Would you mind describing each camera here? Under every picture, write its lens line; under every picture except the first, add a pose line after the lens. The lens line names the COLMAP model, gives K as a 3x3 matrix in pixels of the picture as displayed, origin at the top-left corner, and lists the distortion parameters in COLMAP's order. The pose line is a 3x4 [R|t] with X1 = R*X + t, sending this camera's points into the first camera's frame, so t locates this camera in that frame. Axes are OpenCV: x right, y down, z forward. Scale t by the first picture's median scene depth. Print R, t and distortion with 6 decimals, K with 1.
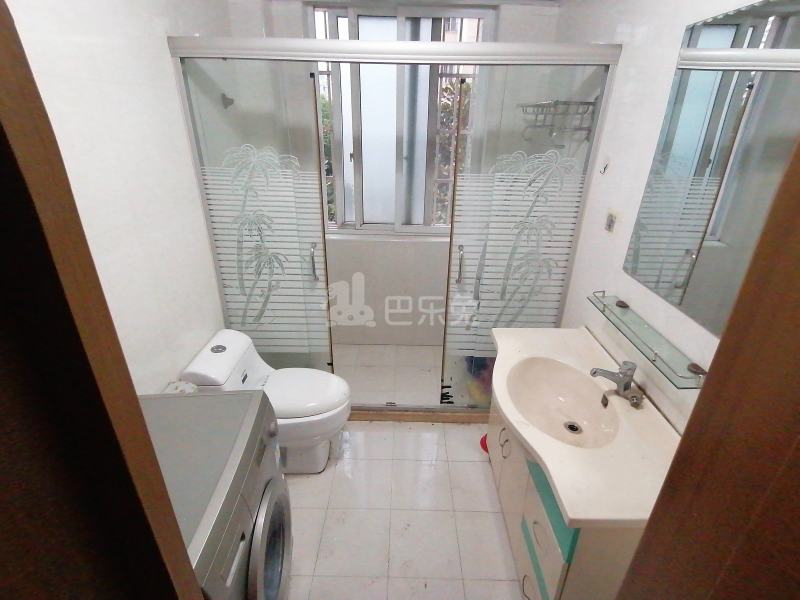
lens RADIAL K [[397.8, 0, 402.6], [0, 397.8, 303.8], [0, 0, 1]] dist [0.048020, -0.031774]
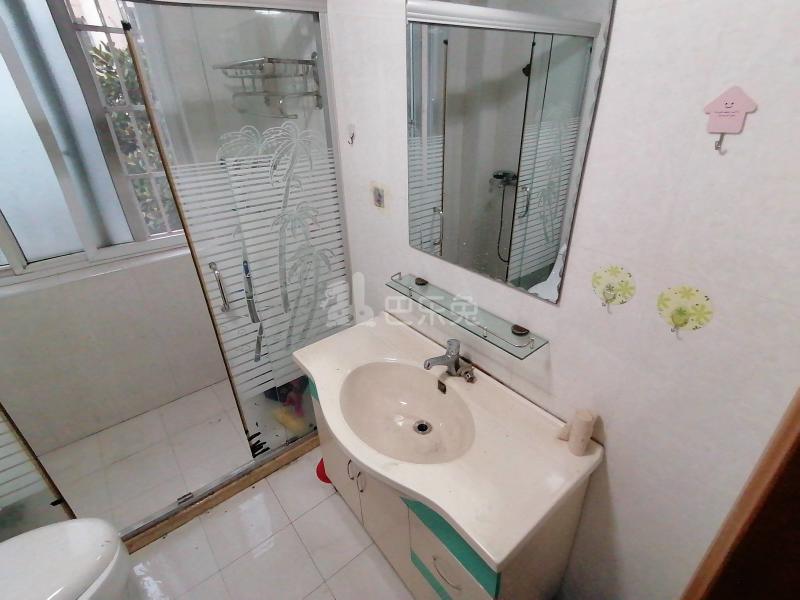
lens RADIAL K [[397.8, 0, 402.6], [0, 397.8, 303.8], [0, 0, 1]] dist [0.048020, -0.031774]
pose [[0.774612, -0.333471, 0.537377, -0.002667], [0.303987, 0.941420, 0.146014, -0.075607], [-0.554589, 0.050251, 0.830606, 0.195634]]
